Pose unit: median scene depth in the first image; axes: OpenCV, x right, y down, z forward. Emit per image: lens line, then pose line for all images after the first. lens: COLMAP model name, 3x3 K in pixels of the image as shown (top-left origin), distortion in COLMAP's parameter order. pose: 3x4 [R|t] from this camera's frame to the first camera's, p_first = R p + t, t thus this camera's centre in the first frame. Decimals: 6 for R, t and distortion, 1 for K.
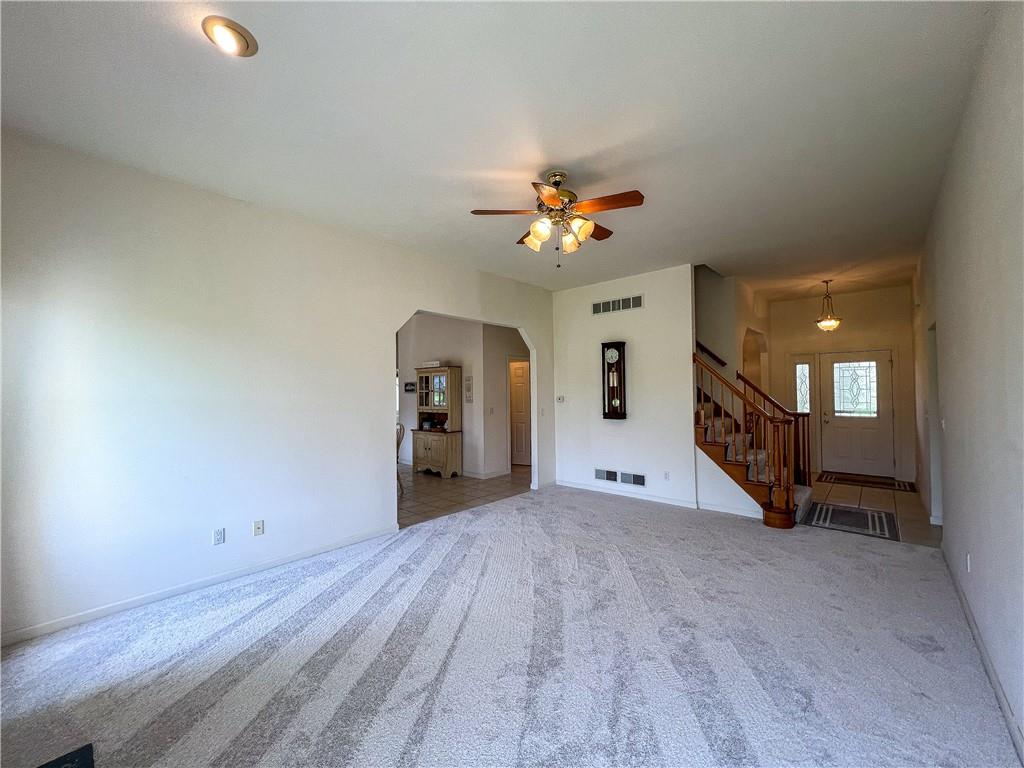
lens RADIAL K [[408.8, 0, 510.7], [0, 408.8, 382.3], [0, 0, 1]] dist [-0.001829, 0.000125]
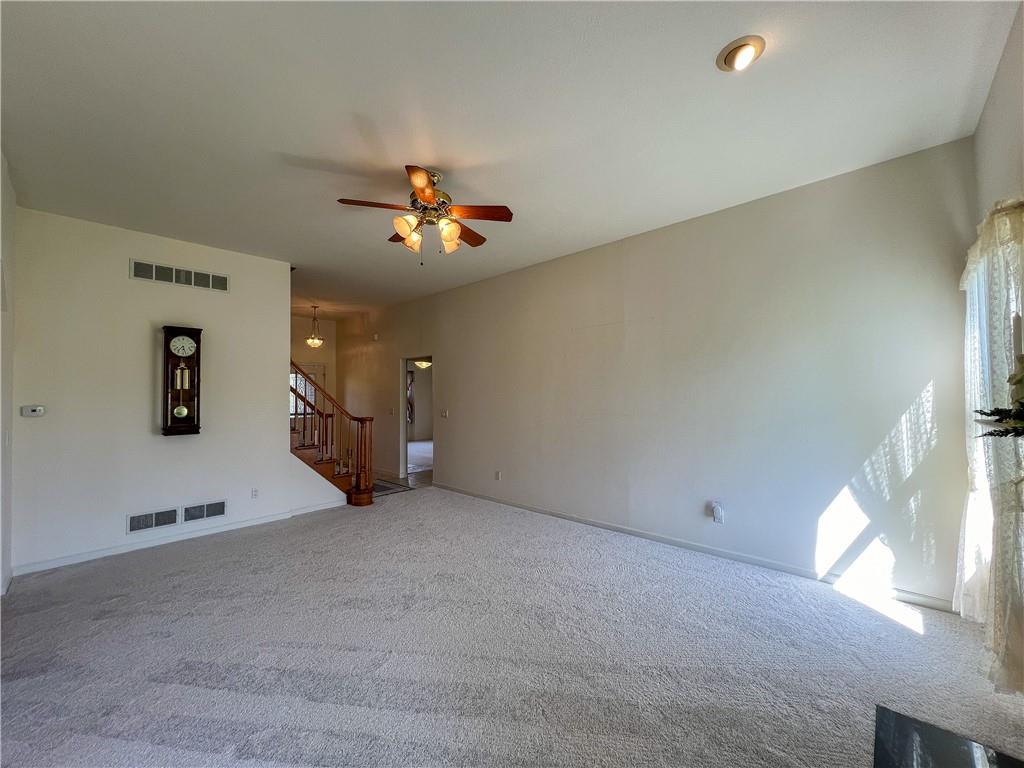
lens RADIAL K [[408.8, 0, 510.7], [0, 408.8, 382.3], [0, 0, 1]] dist [-0.001829, 0.000125]
pose [[0.020062, 0.037142, 0.999109, -0.455171], [-0.014626, 0.999214, -0.036852, 0.016271], [-0.999692, -0.013873, 0.020589, 0.412875]]
